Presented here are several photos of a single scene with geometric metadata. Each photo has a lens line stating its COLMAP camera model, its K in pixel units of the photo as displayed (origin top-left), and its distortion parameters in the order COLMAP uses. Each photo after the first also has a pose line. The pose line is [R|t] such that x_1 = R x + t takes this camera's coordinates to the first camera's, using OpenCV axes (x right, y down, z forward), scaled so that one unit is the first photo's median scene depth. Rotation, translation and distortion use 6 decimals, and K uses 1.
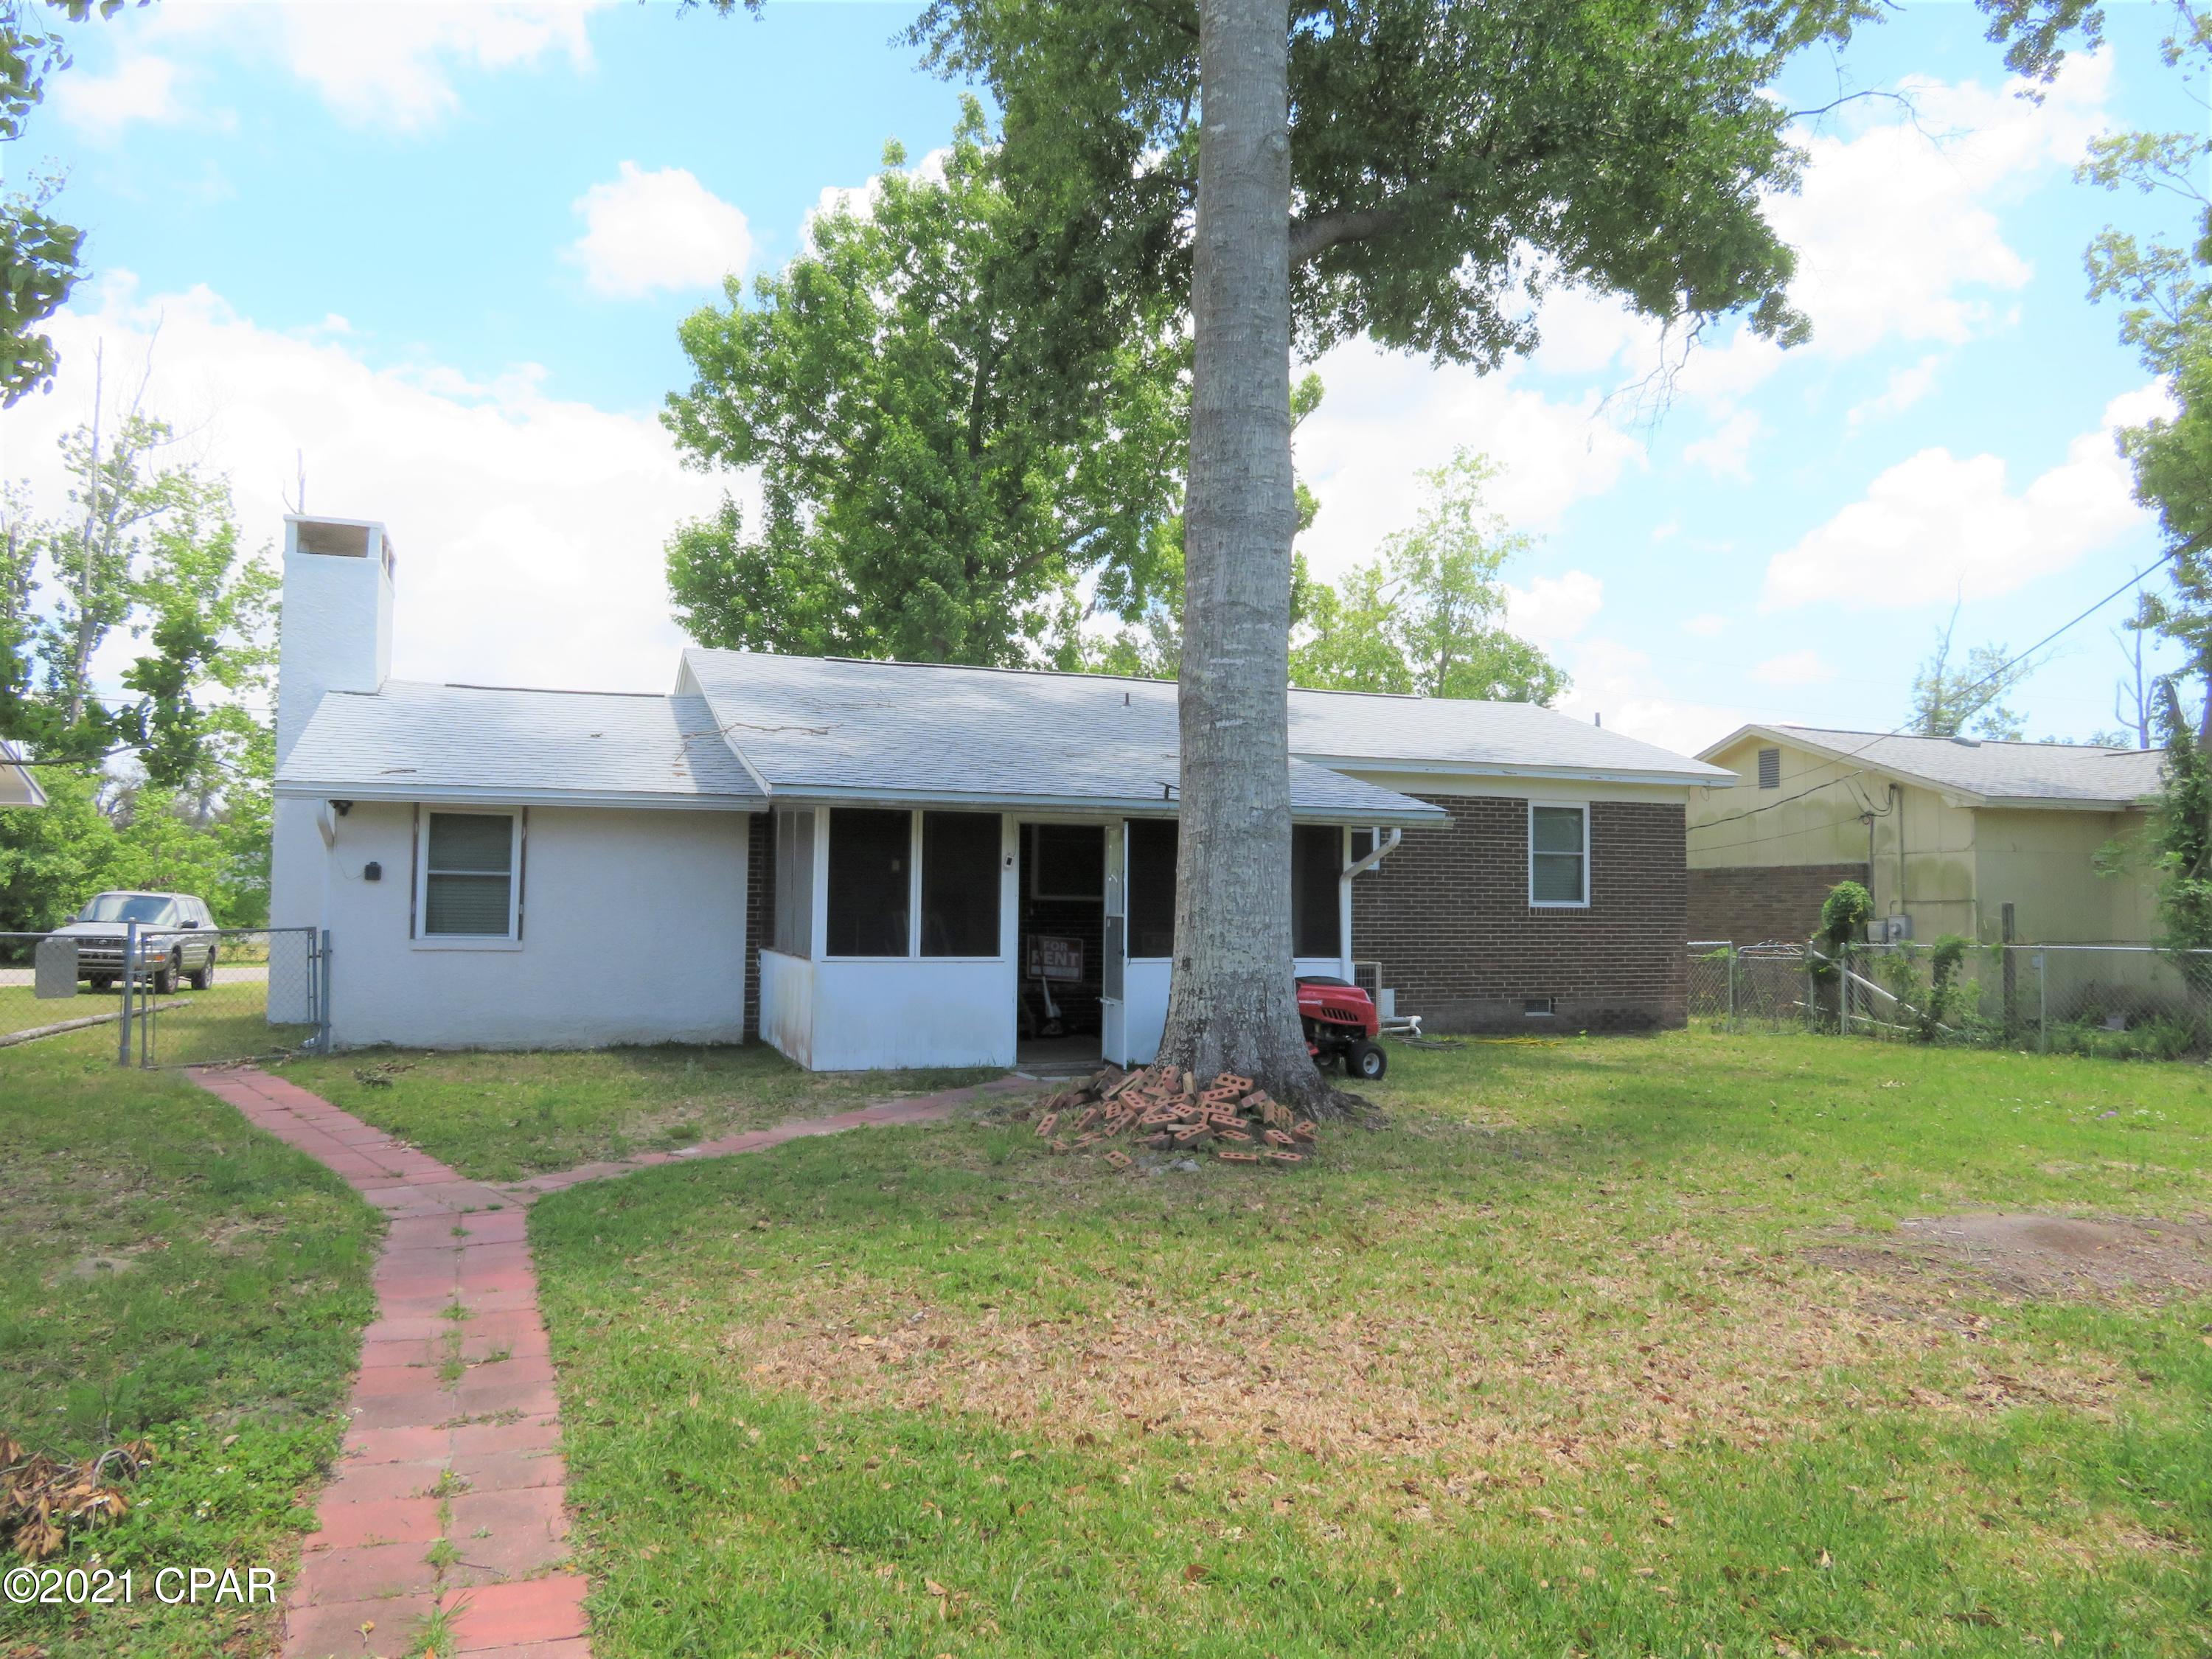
lens RADIAL K [[1592.9, 0, 1102.6], [0, 1592.9, 831.7], [0, 0, 1]] dist [-0.002067, 0.001890]
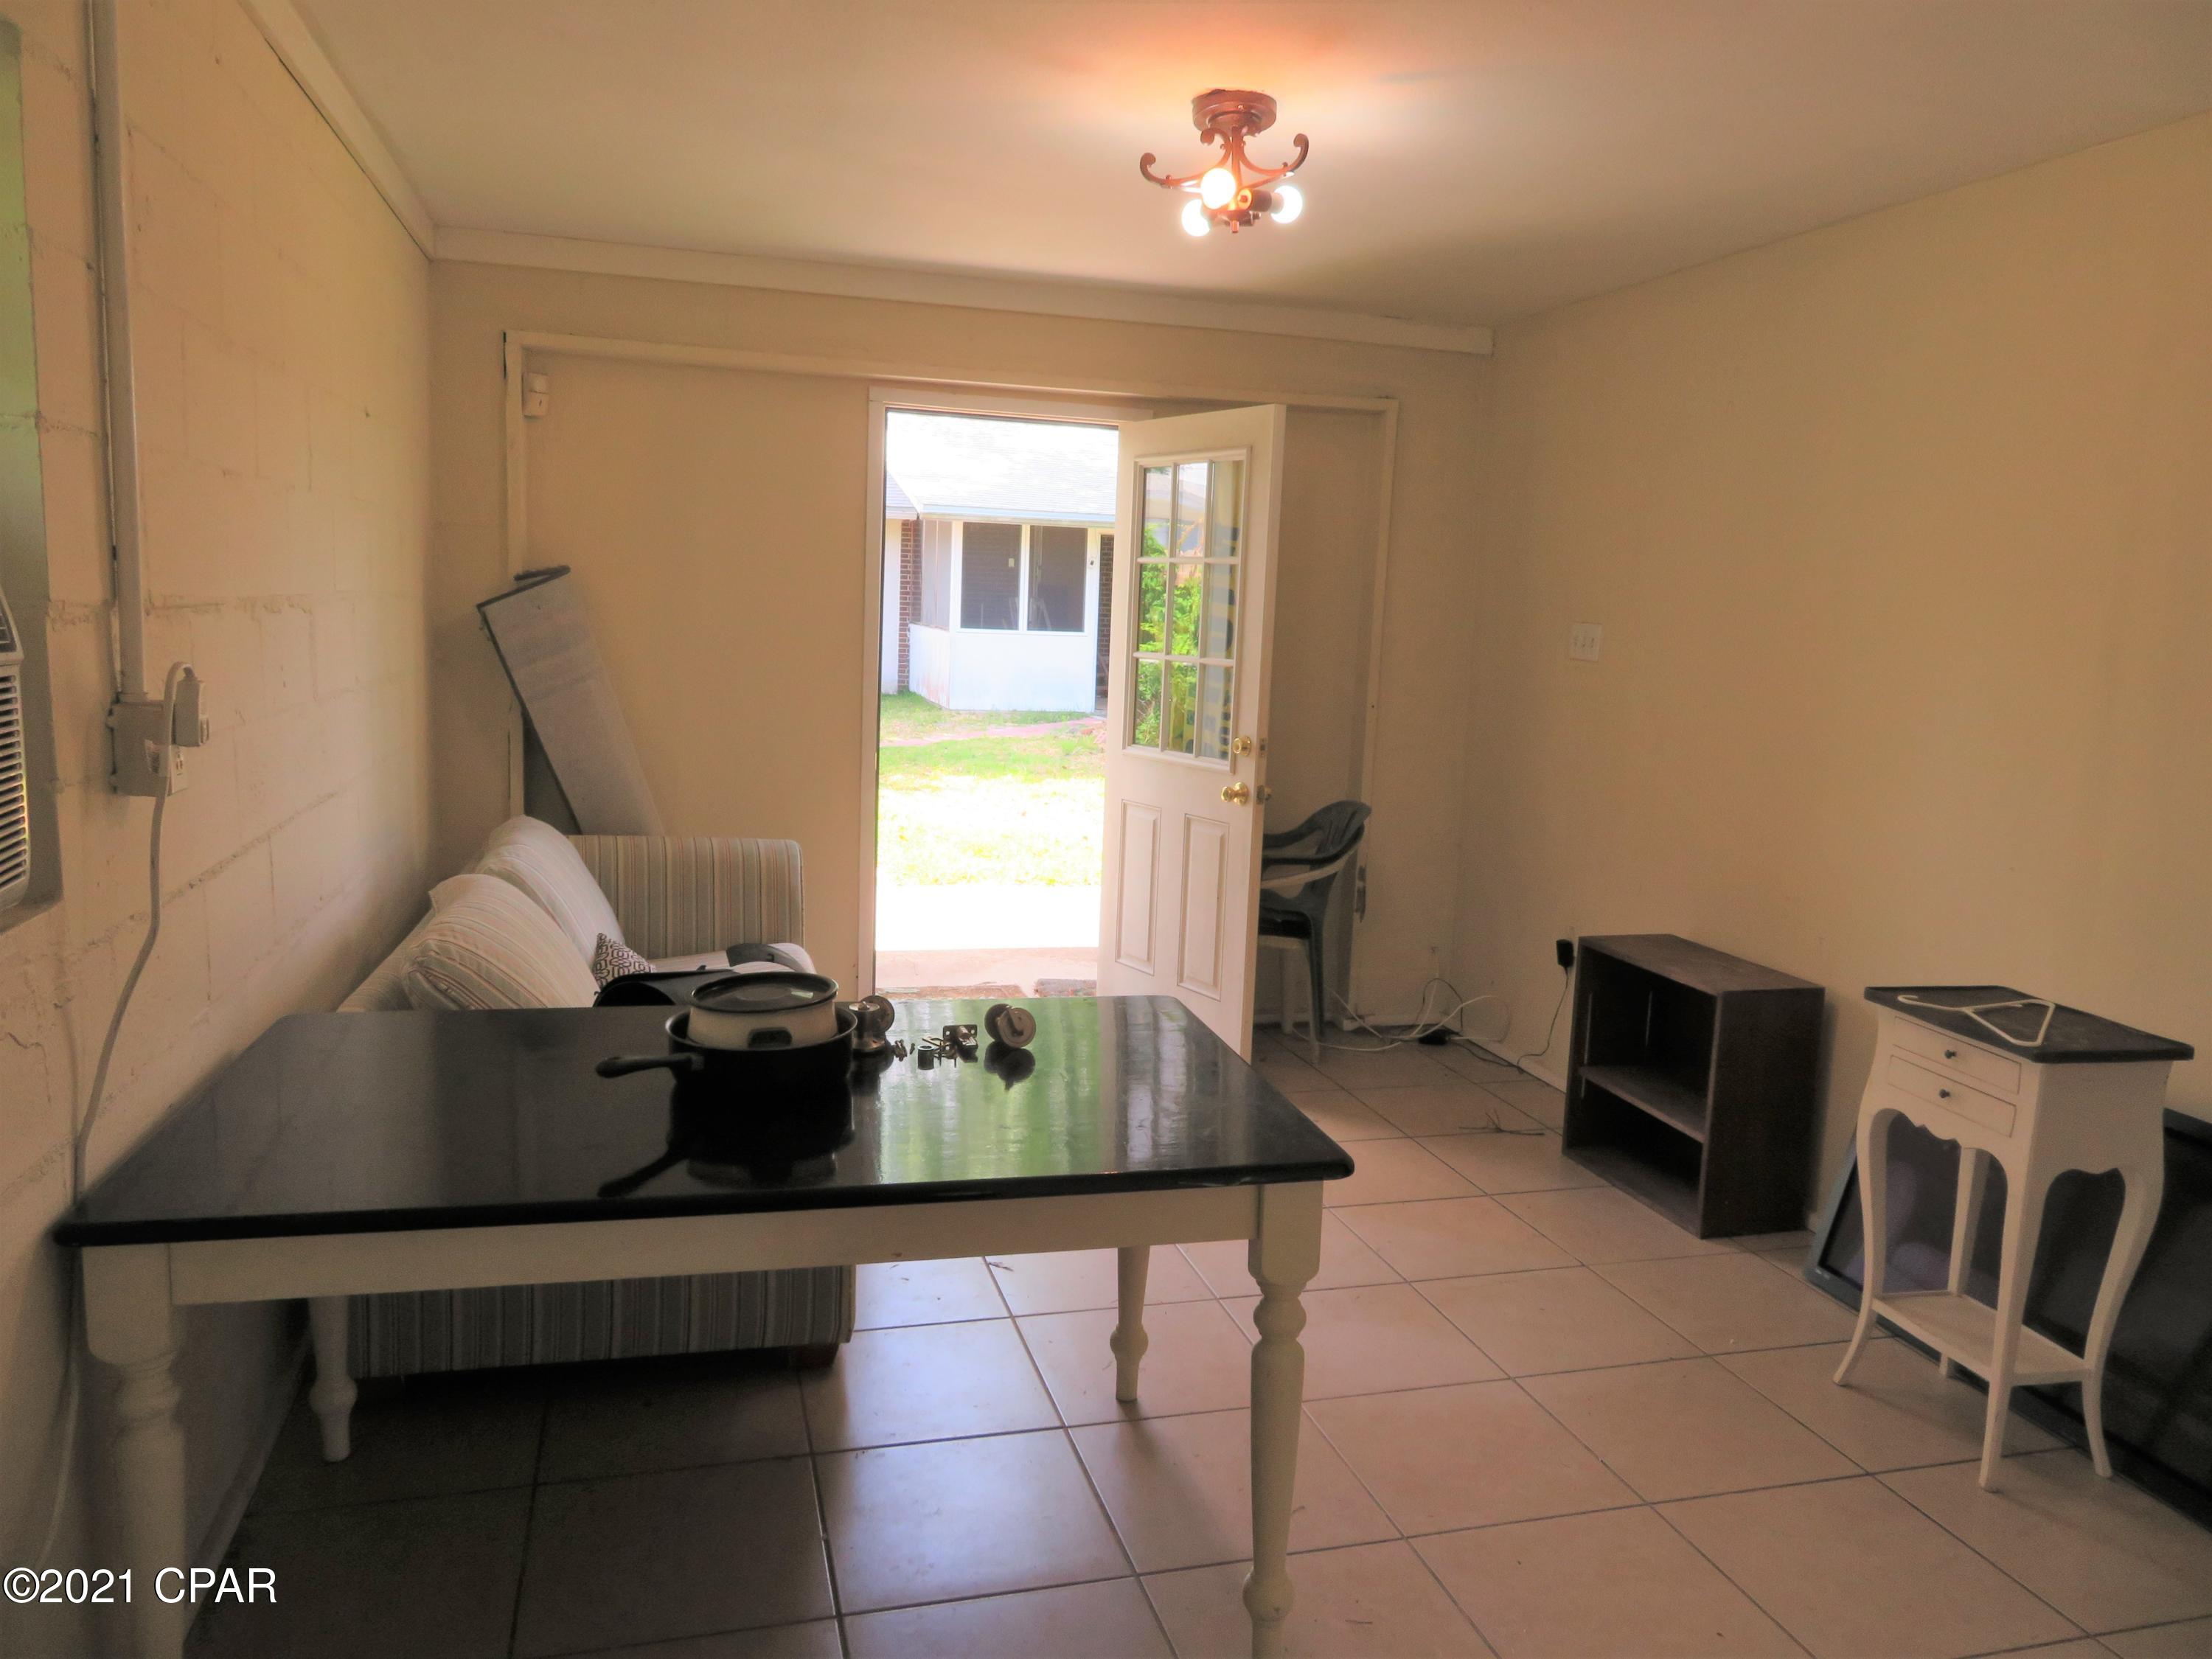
lens RADIAL K [[1592.9, 0, 1103.0], [0, 1592.9, 821.9], [0, 0, 1]] dist [-0.002067, 0.001890]
pose [[0.996675, 0.035568, -0.073304, 0.059500], [-0.021068, 0.981590, 0.189832, -0.022483], [0.078706, -0.187657, 0.979076, -0.388824]]
